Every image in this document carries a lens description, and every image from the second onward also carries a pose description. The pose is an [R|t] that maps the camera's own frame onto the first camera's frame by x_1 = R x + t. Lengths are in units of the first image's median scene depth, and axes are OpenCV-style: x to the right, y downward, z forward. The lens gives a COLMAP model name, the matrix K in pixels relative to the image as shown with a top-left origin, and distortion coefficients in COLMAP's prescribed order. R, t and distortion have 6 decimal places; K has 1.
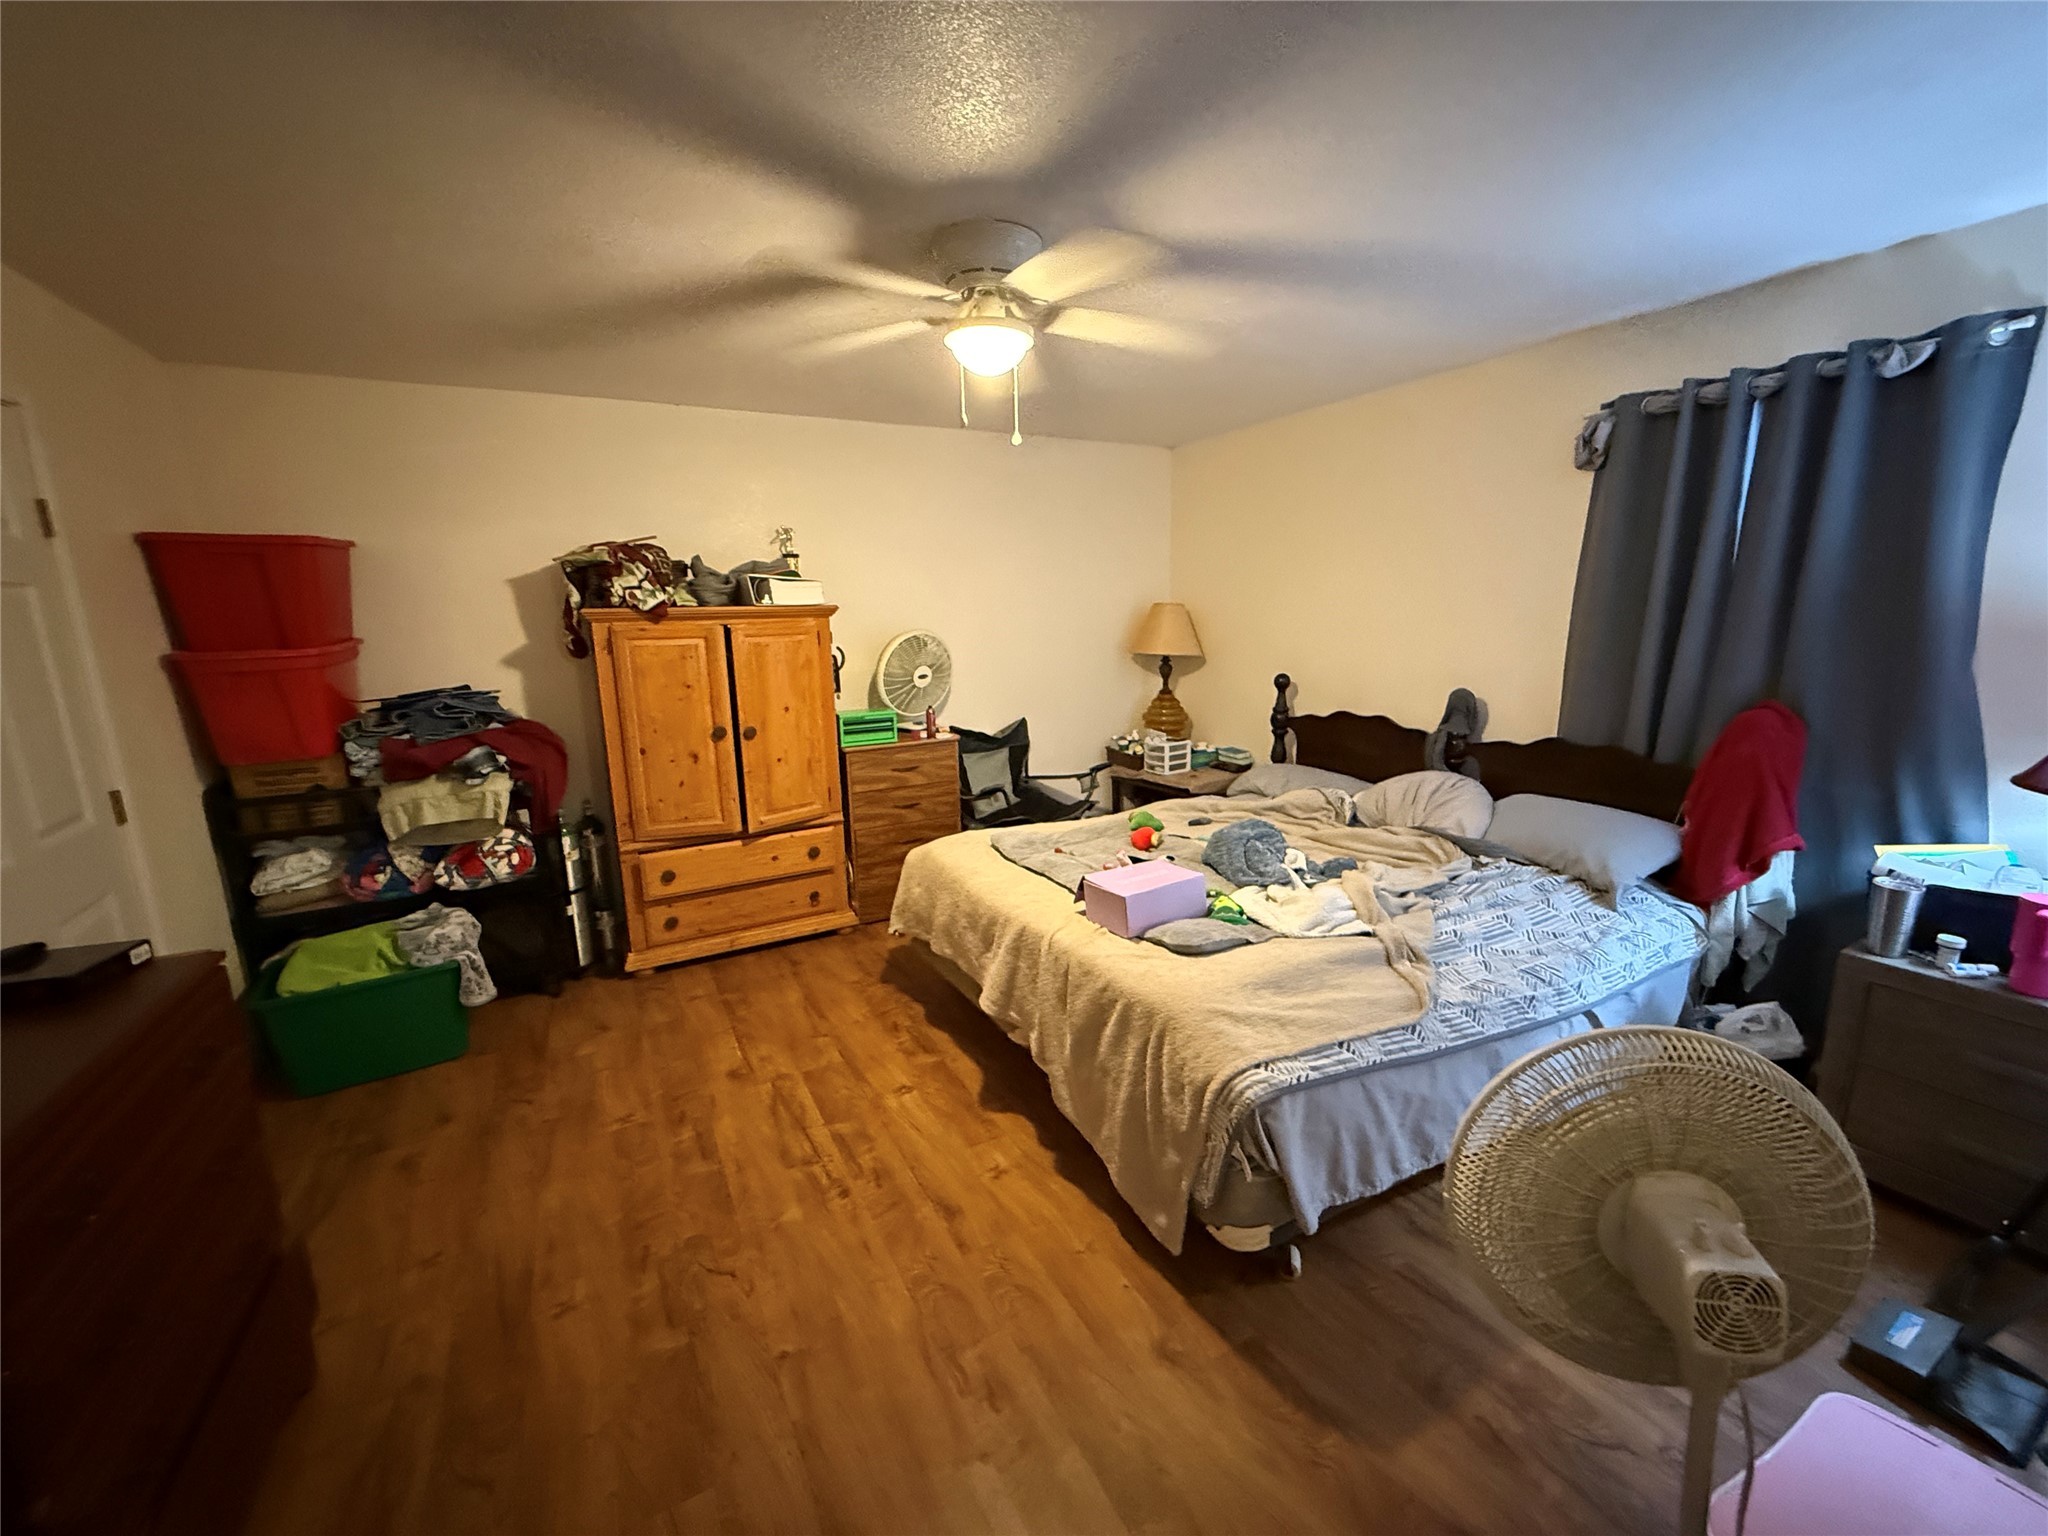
lens RADIAL K [[826.3, 0, 1026.7], [0, 826.3, 766.4], [0, 0, 1]] dist [-0.001118, -0.000069]
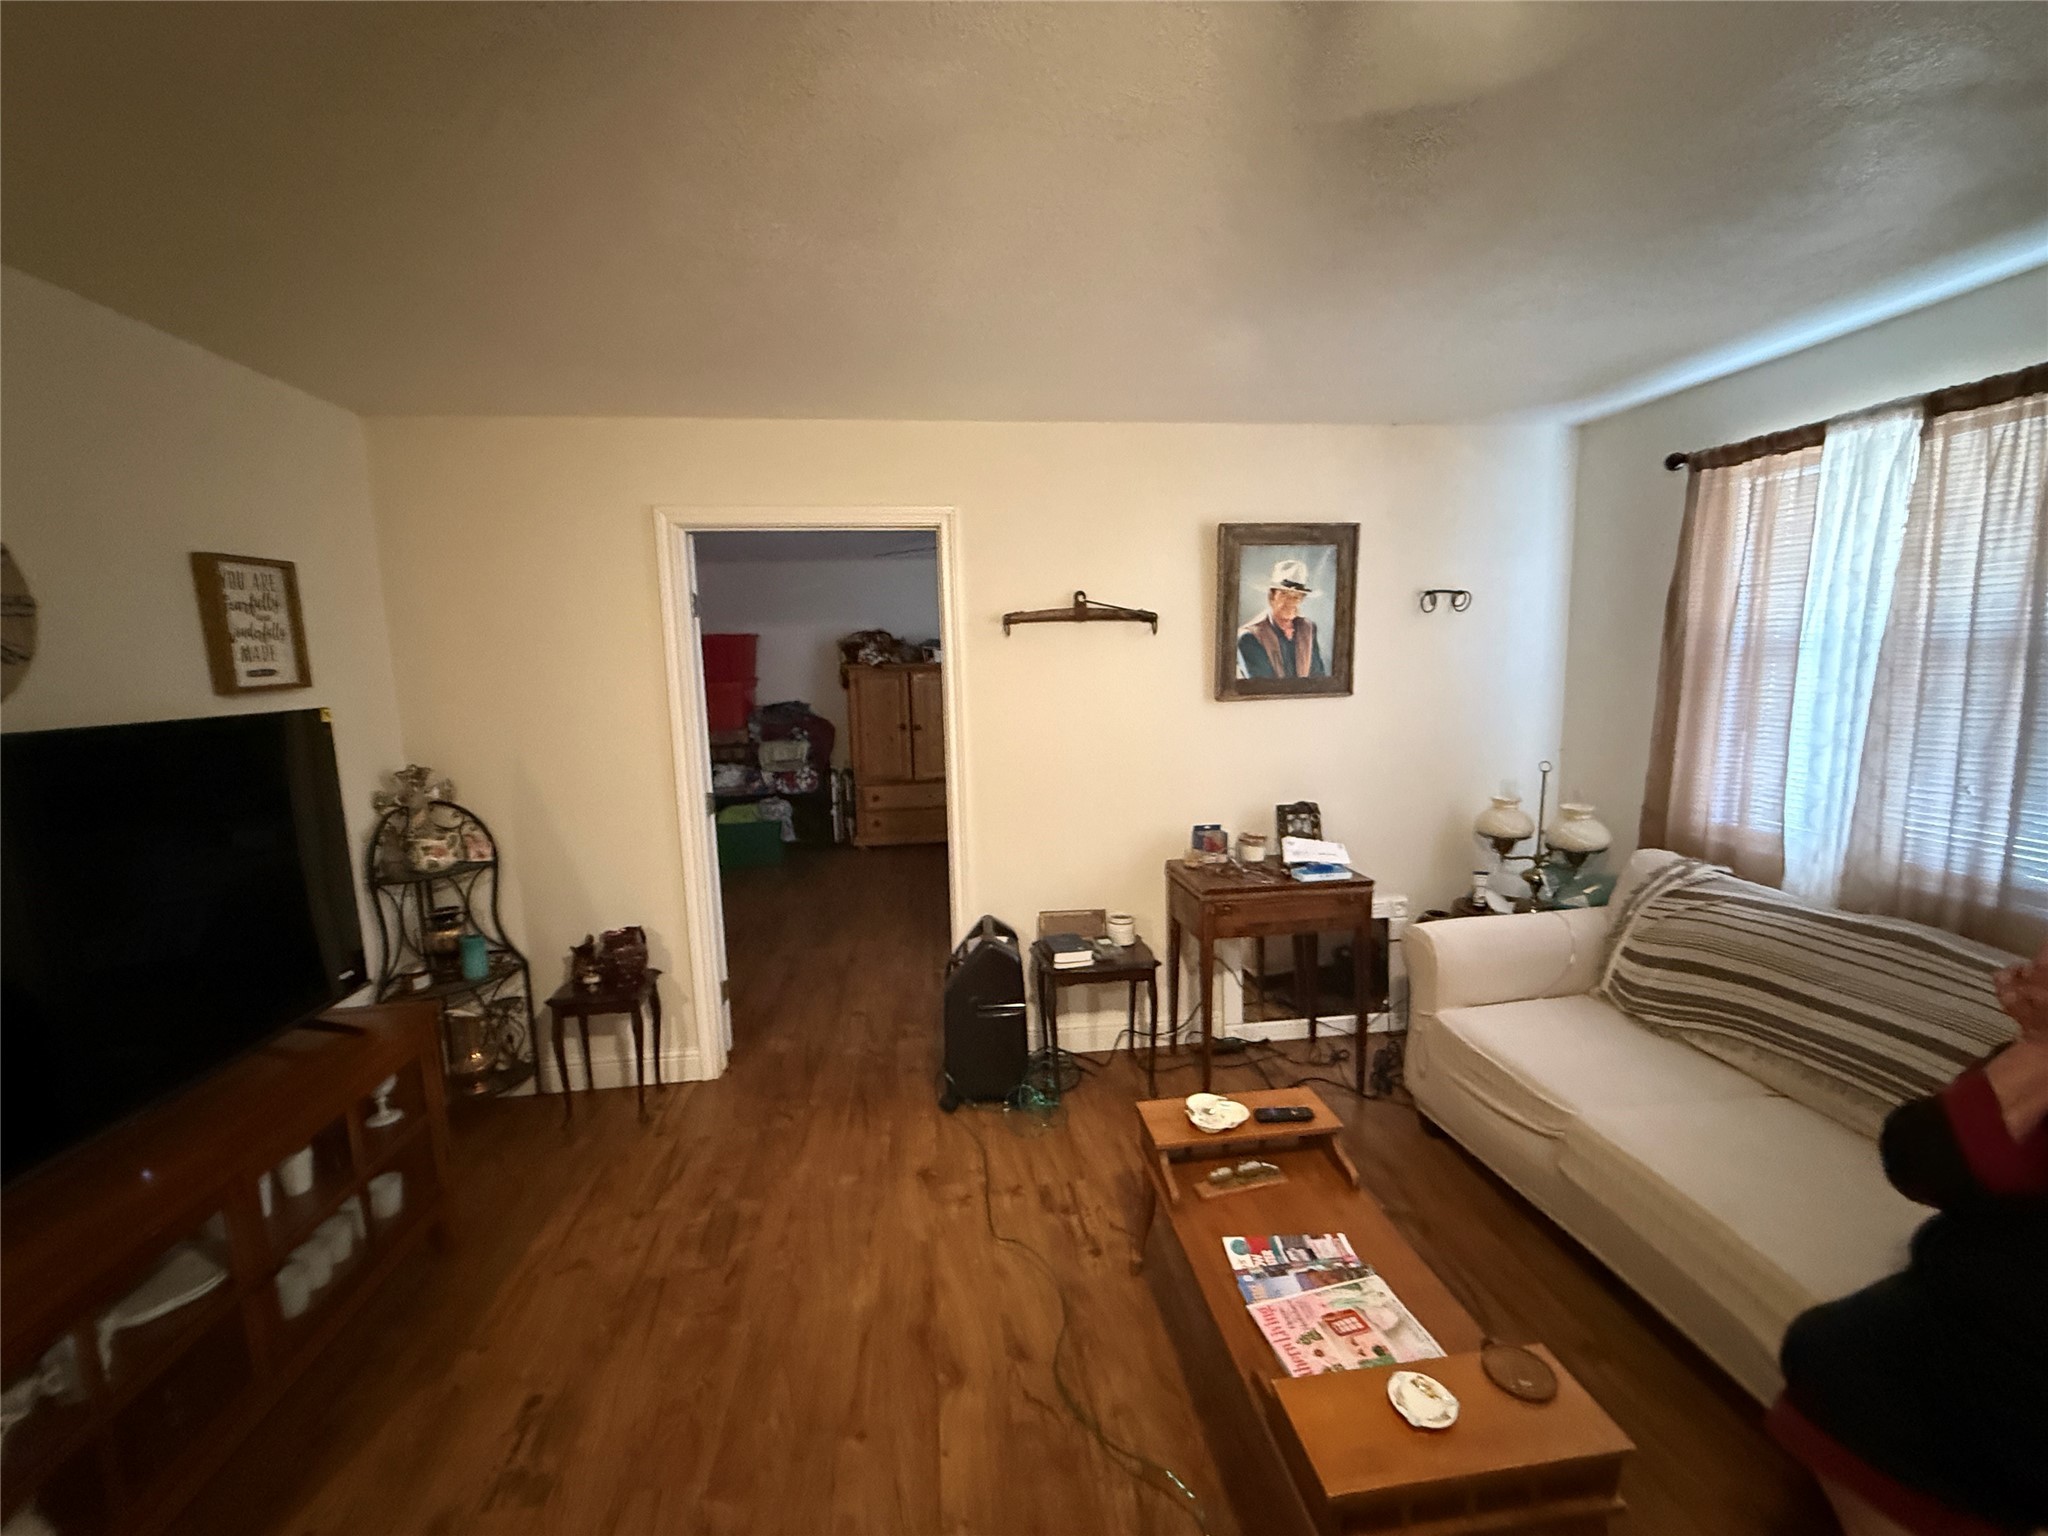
lens RADIAL K [[812.2, 0, 1020.7], [0, 812.2, 765.4], [0, 0, 1]] dist [-0.000577, 0.000011]
pose [[0.929707, 0.049574, -0.364947, 0.629823], [-0.066920, 0.997143, -0.035028, 0.104494], [0.362168, 0.056988, 0.930369, -0.730725]]
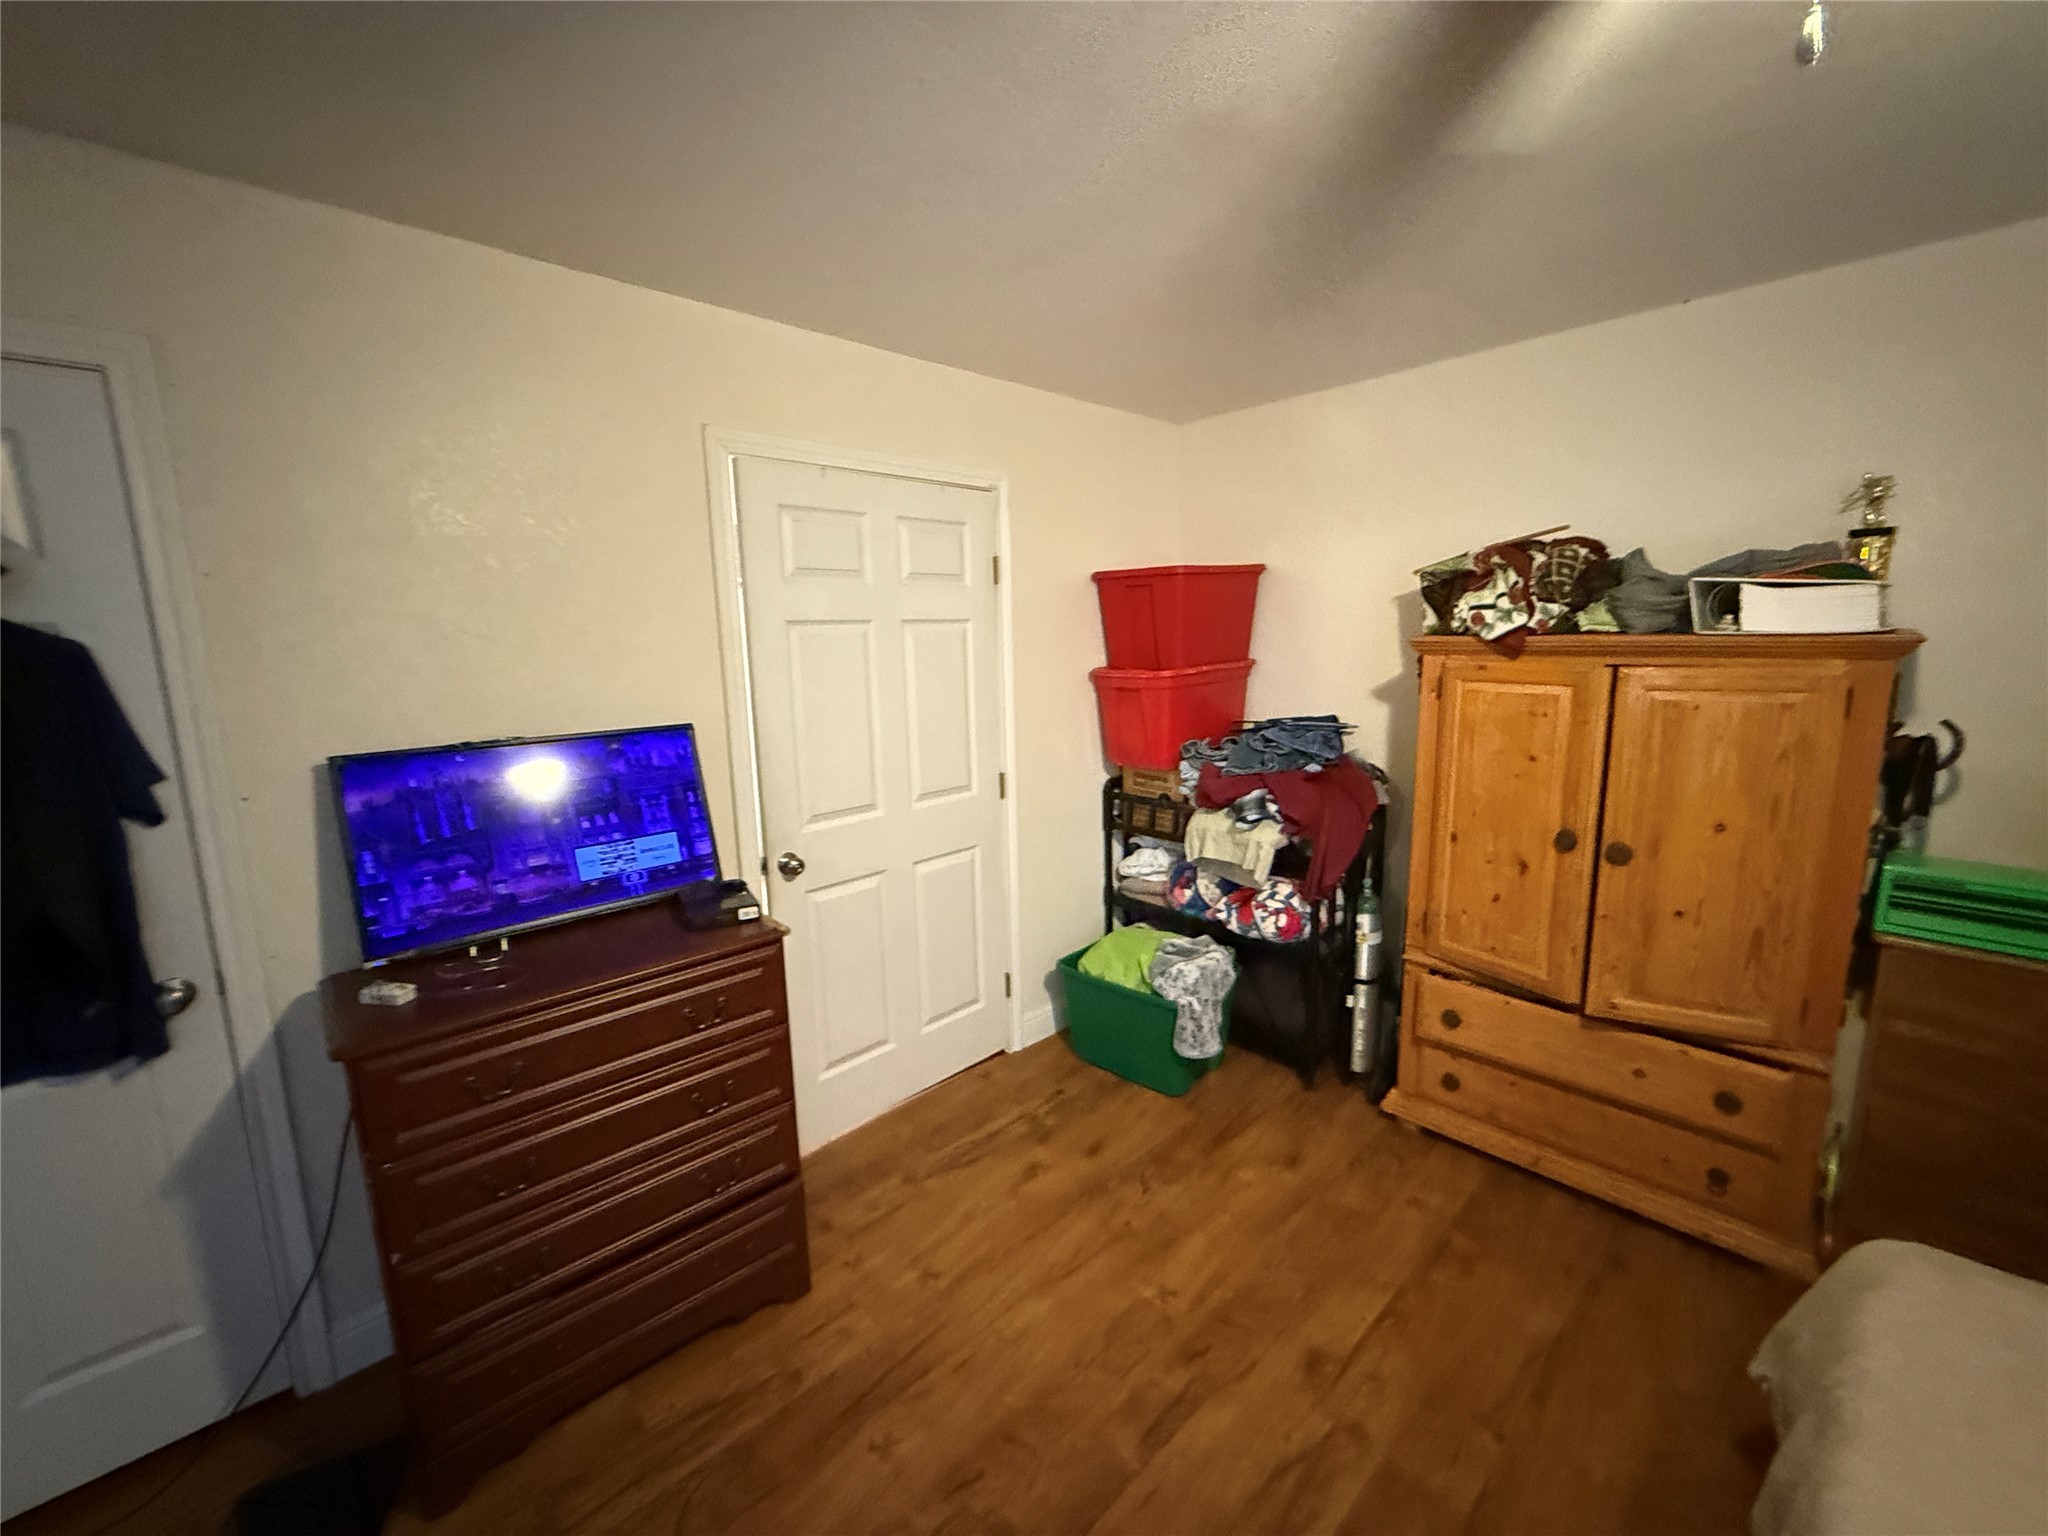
lens RADIAL K [[814.6, 0, 1021.5], [0, 814.6, 767.3], [0, 0, 1]] dist [-0.000489, -0.000058]
pose [[0.248313, 0.176377, -0.952487, 0.100065], [-0.172068, 0.975678, 0.135814, -0.111227], [0.953275, 0.130168, 0.272622, 0.462032]]
